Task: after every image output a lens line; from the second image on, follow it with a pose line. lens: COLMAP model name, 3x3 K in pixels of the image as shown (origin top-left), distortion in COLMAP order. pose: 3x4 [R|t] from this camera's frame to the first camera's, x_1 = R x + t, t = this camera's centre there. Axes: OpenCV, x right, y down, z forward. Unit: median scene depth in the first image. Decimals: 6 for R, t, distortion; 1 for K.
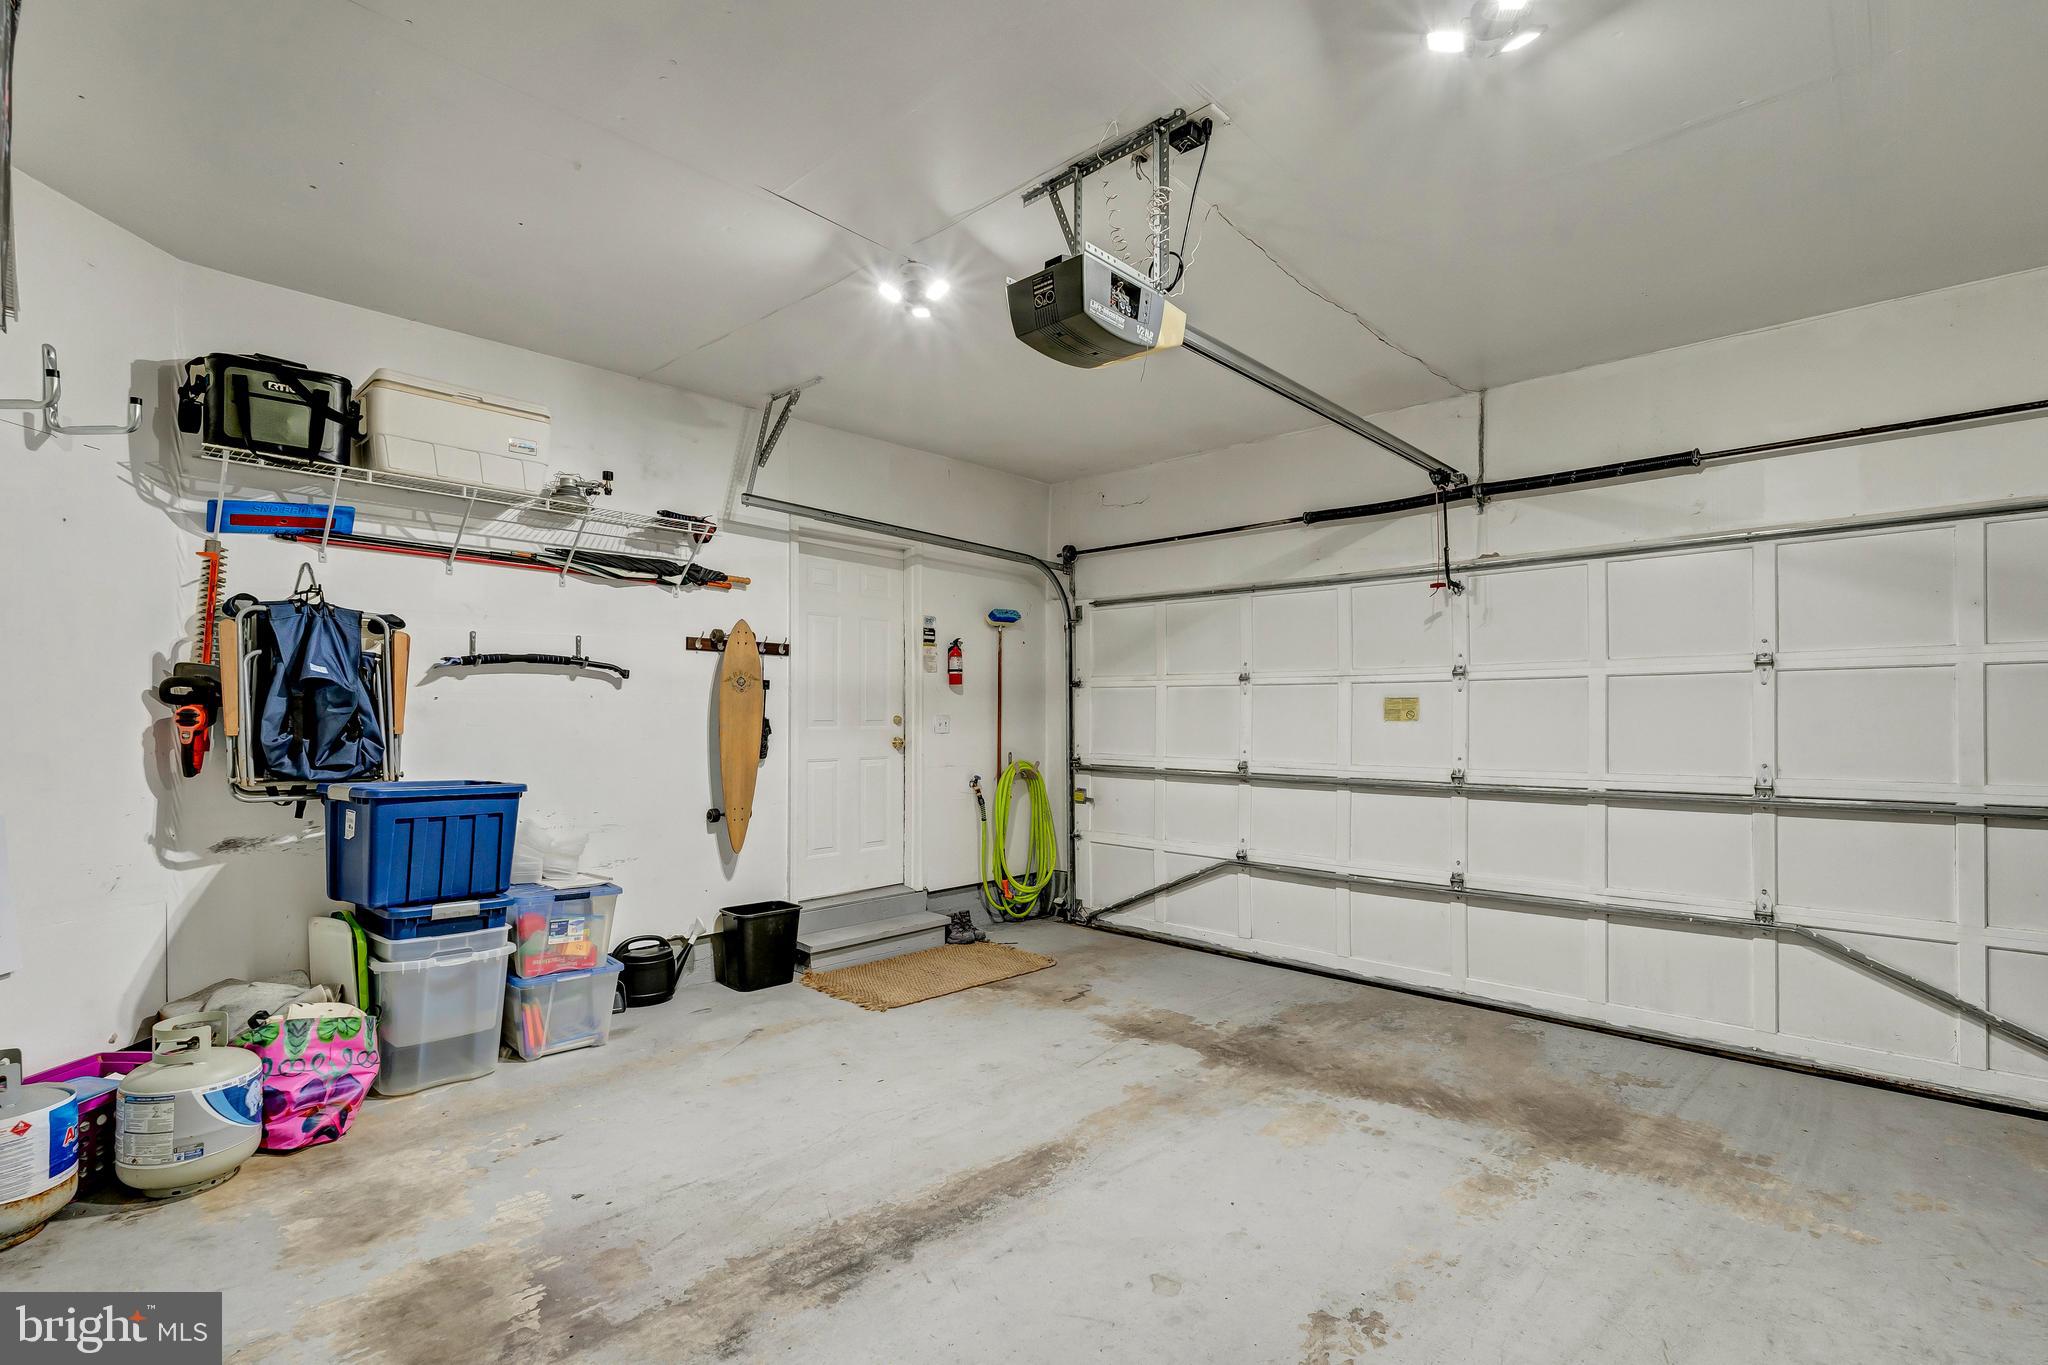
lens RADIAL K [[944.5, 0, 1021.0], [0, 944.5, 718.8], [0, 0, 1]] dist [-0.000719, -0.000279]
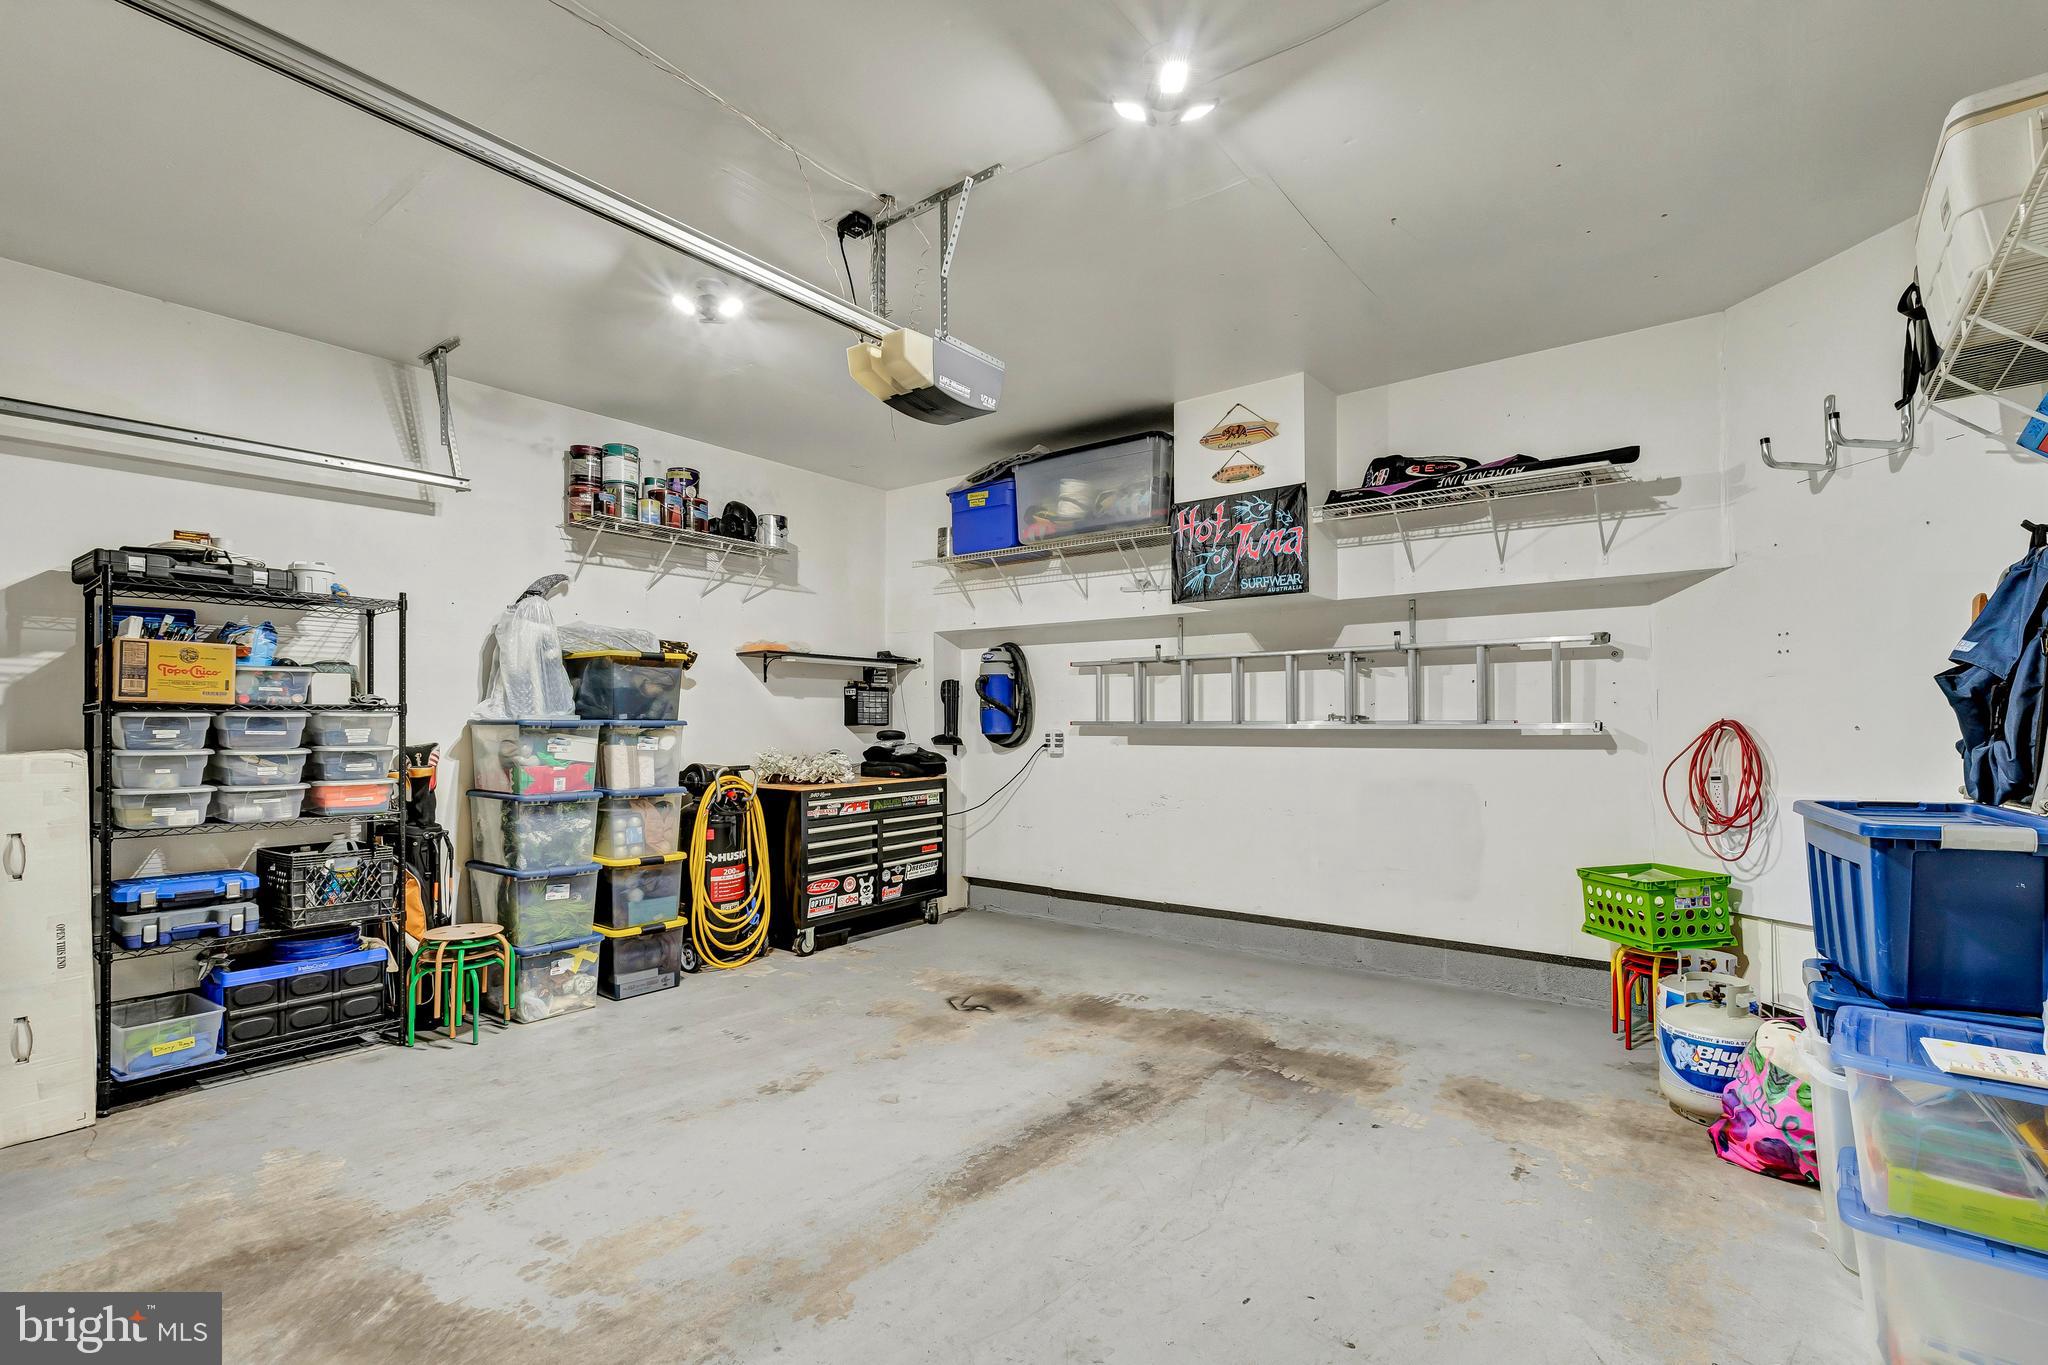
lens RADIAL K [[944.5, 0, 1021.0], [0, 944.5, 718.8], [0, 0, 1]] dist [-0.000719, -0.000279]
pose [[-0.995766, -0.002501, -0.091894, 0.071096], [-0.001989, 0.999982, -0.005656, 0.012106], [0.091906, -0.005449, -0.995753, 2.086328]]
